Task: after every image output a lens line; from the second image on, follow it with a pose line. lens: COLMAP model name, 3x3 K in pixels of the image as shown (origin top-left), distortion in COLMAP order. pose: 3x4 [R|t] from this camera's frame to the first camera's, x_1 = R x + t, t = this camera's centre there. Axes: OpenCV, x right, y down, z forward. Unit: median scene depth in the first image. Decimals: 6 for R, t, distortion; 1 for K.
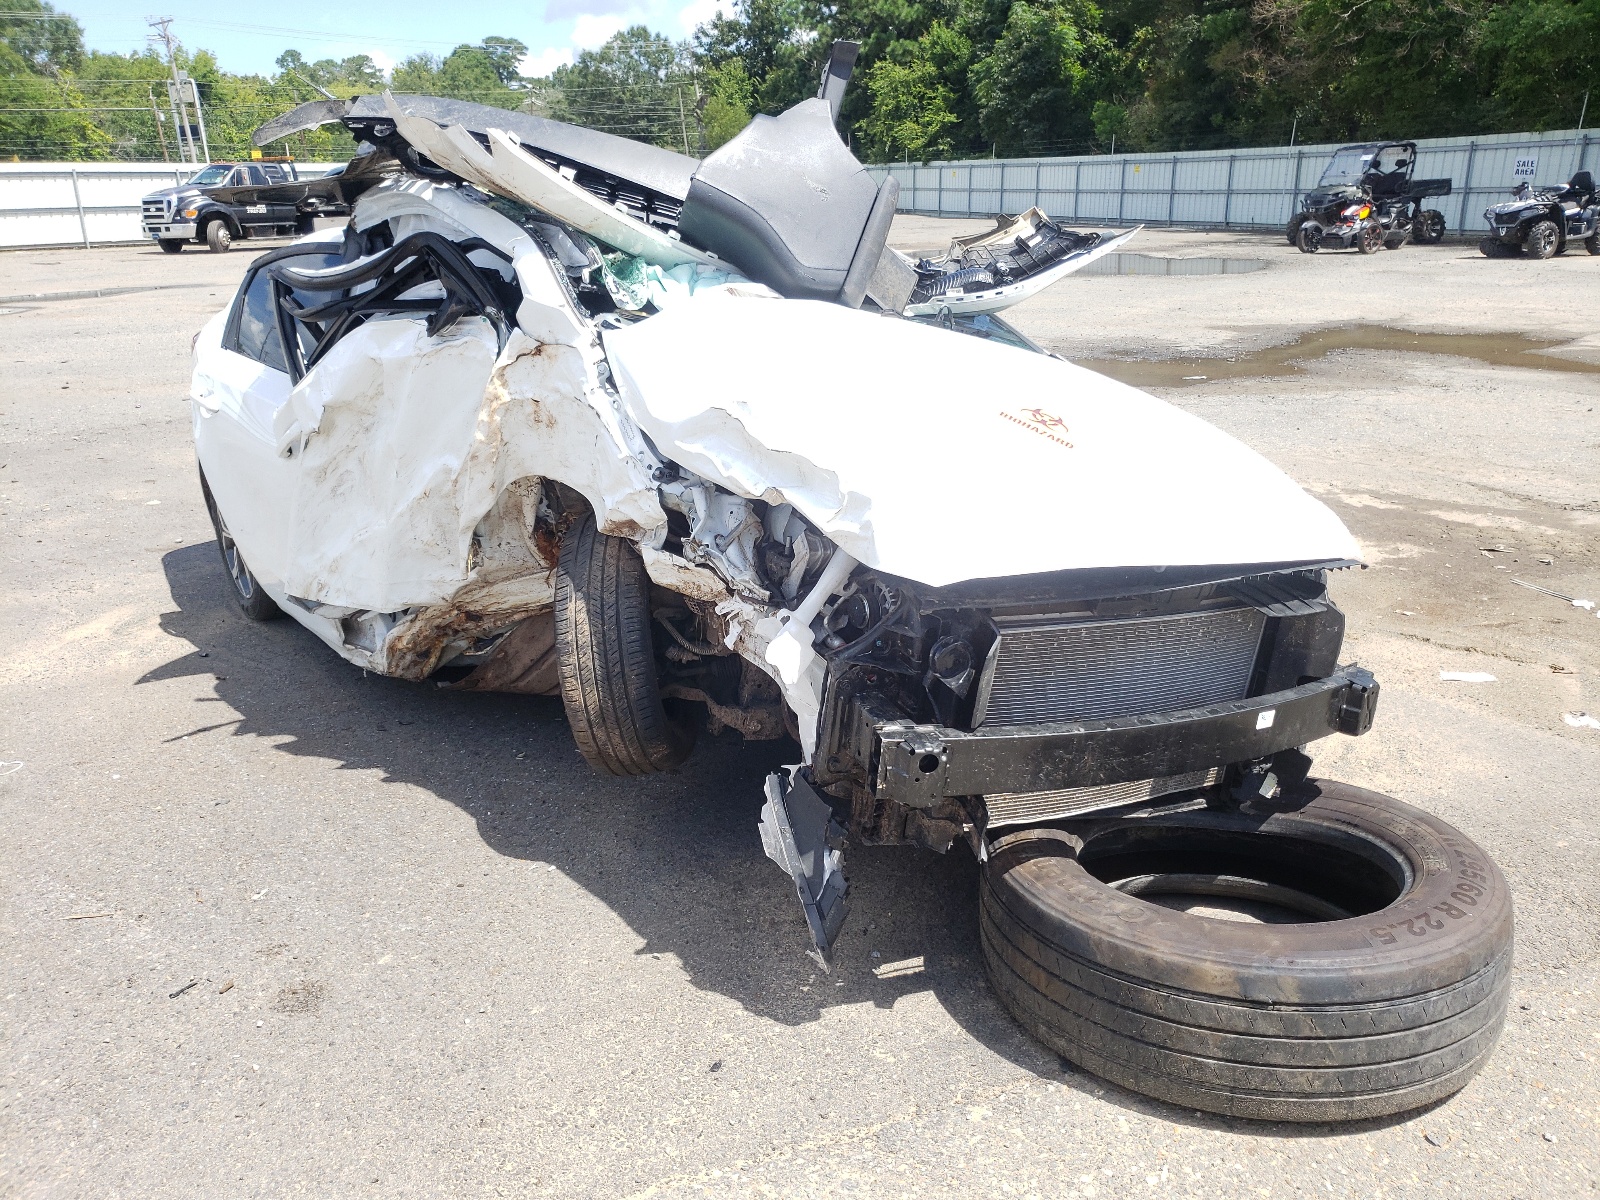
lens RADIAL K [[1222.6, 0, 799.0], [0, 1222.6, 618.7], [0, 0, 1]] dist [-0.005595, 0.010657]
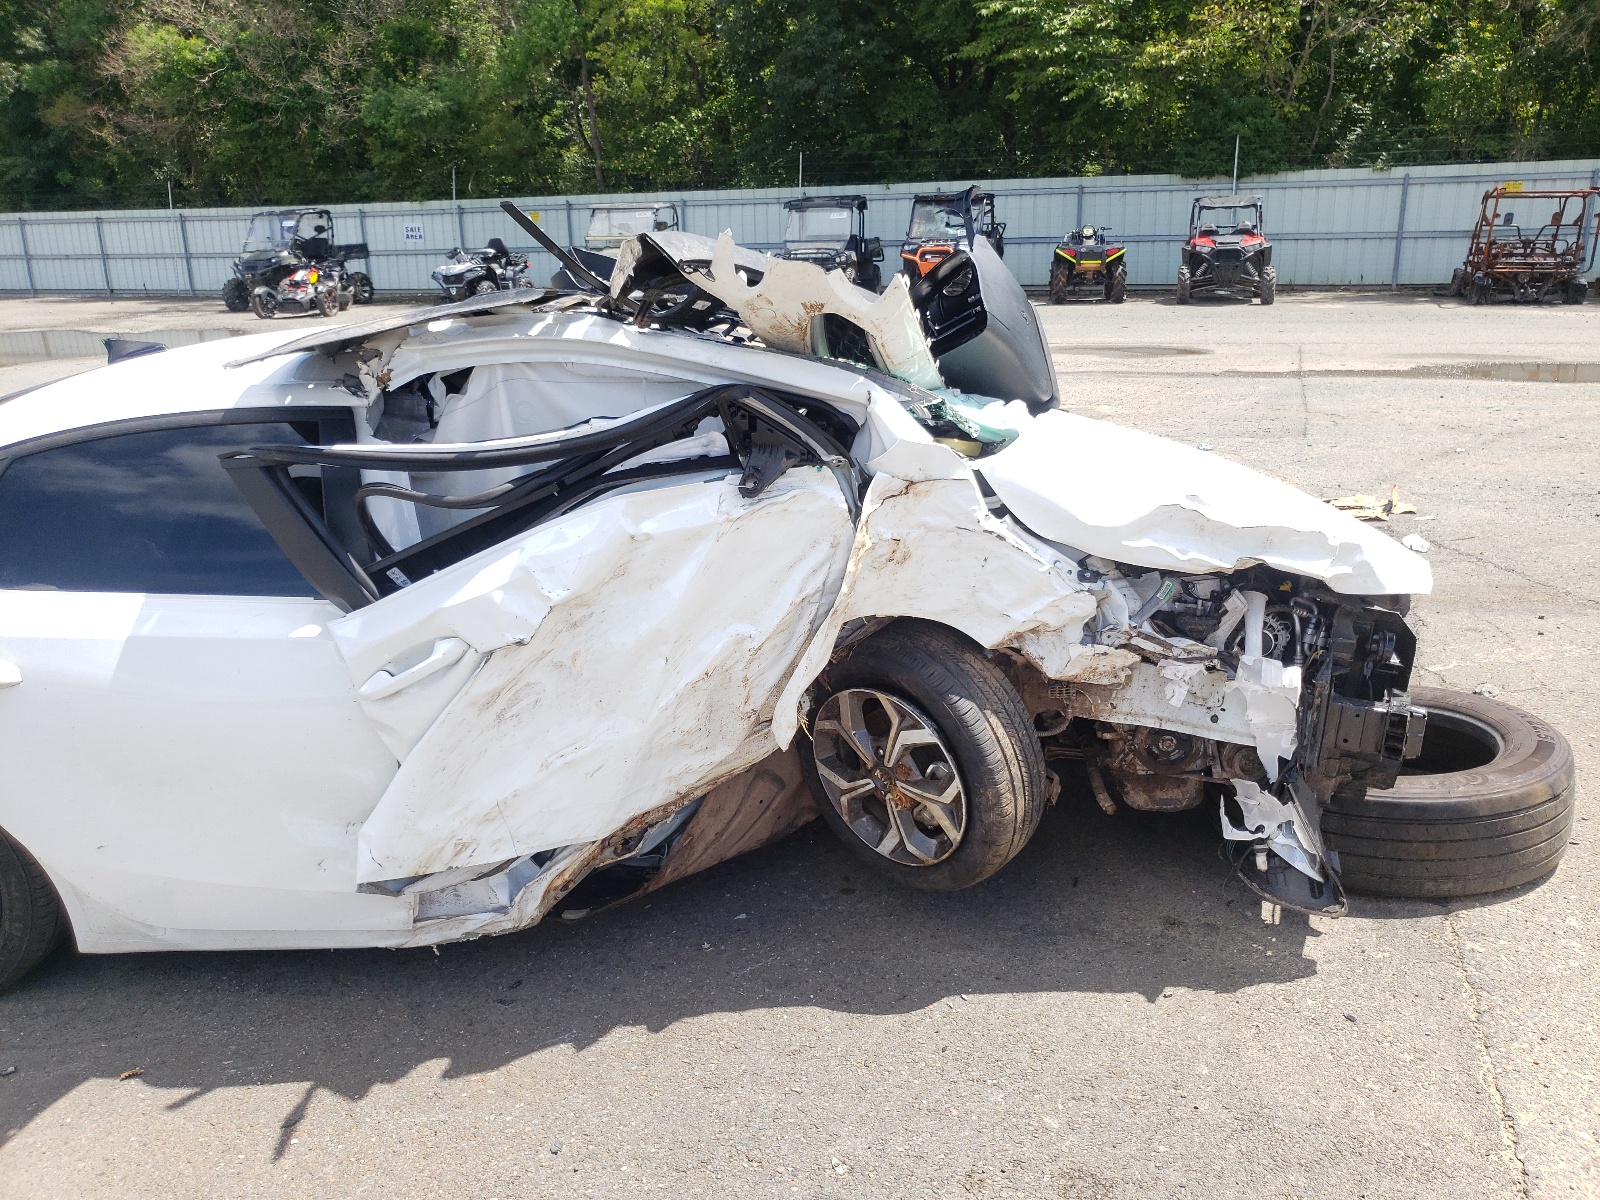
lens RADIAL K [[1251.0, 0, 800.0], [0, 1251.0, 600.0], [0, 0, 1]] dist [0.006558, 0.006409]
pose [[0.647804, -0.216023, 0.730537, -0.098326], [0.262262, 0.963575, 0.052372, -0.019828], [-0.715240, 0.157665, 0.680862, 0.036093]]
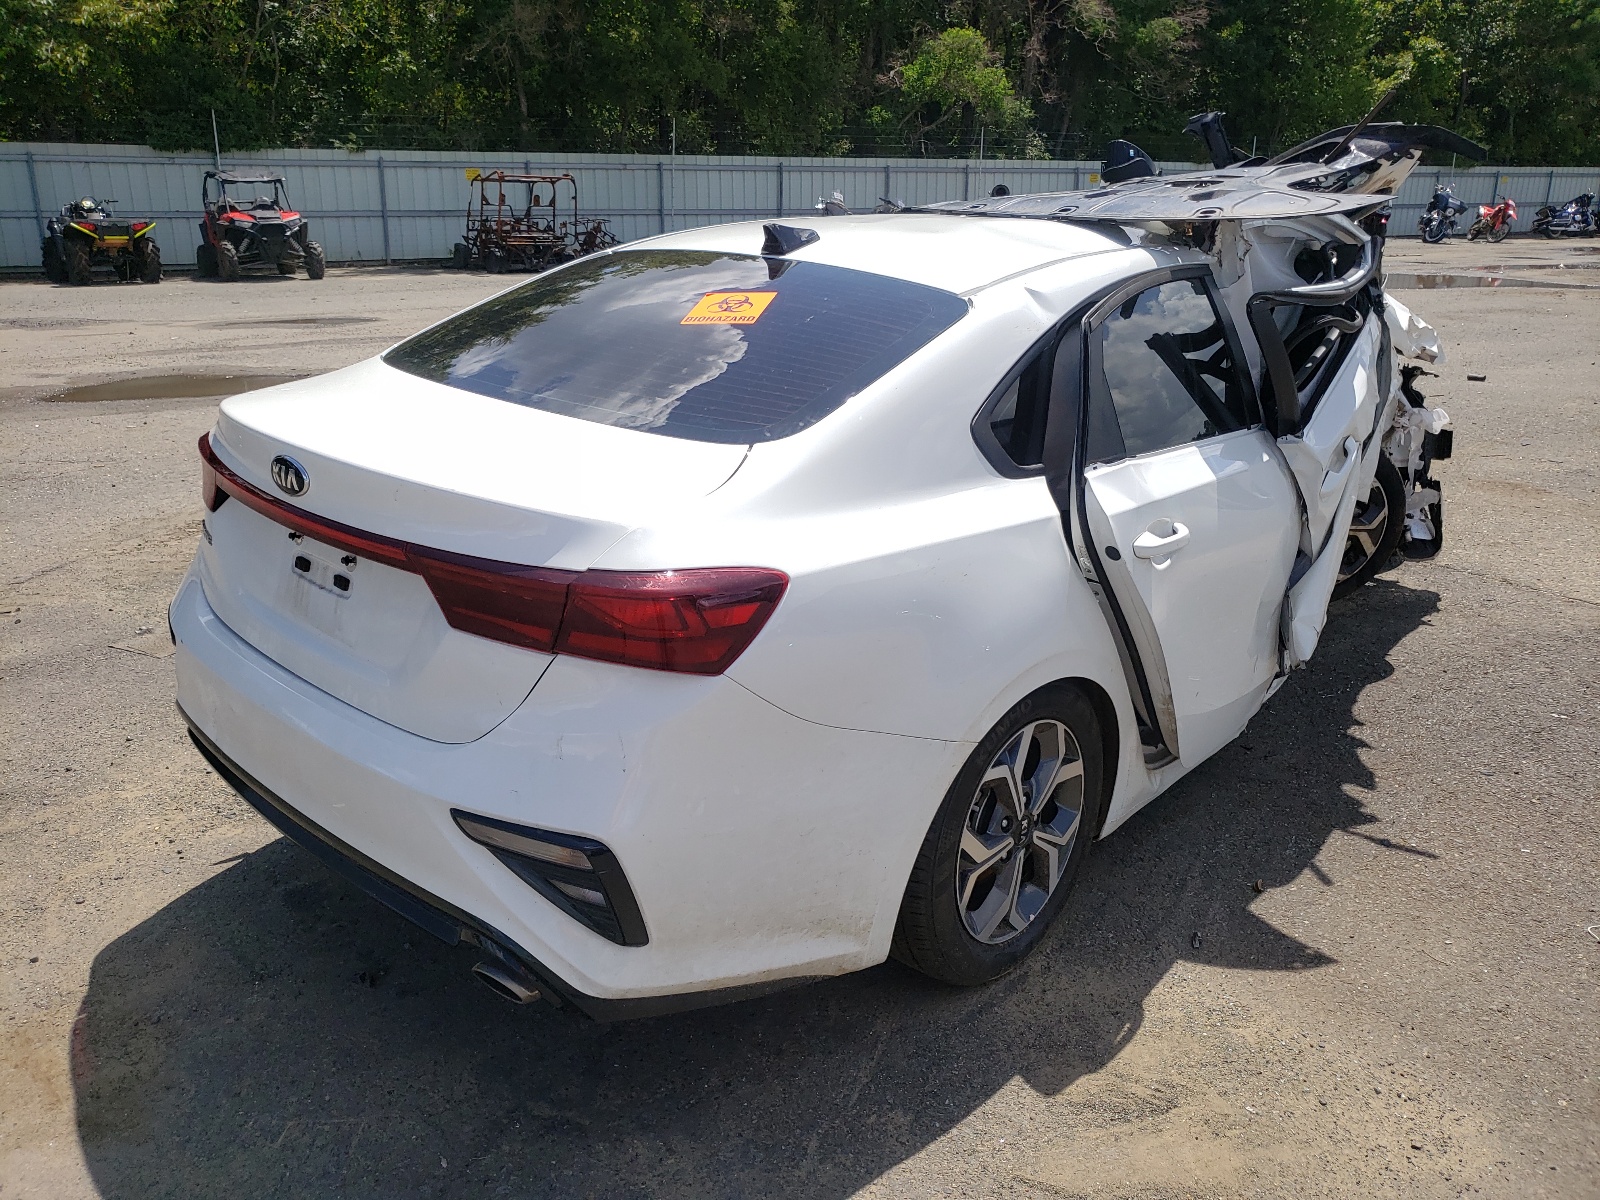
lens RADIAL K [[1209.1, 0, 800.0], [0, 1209.1, 600.0], [0, 0, 1]] dist [0.004141, 0.001160]
pose [[-0.188666, -0.298726, 0.935504, -0.158999], [0.328052, 0.878718, 0.346752, -0.070447], [-0.925628, 0.372314, -0.067787, 0.183790]]
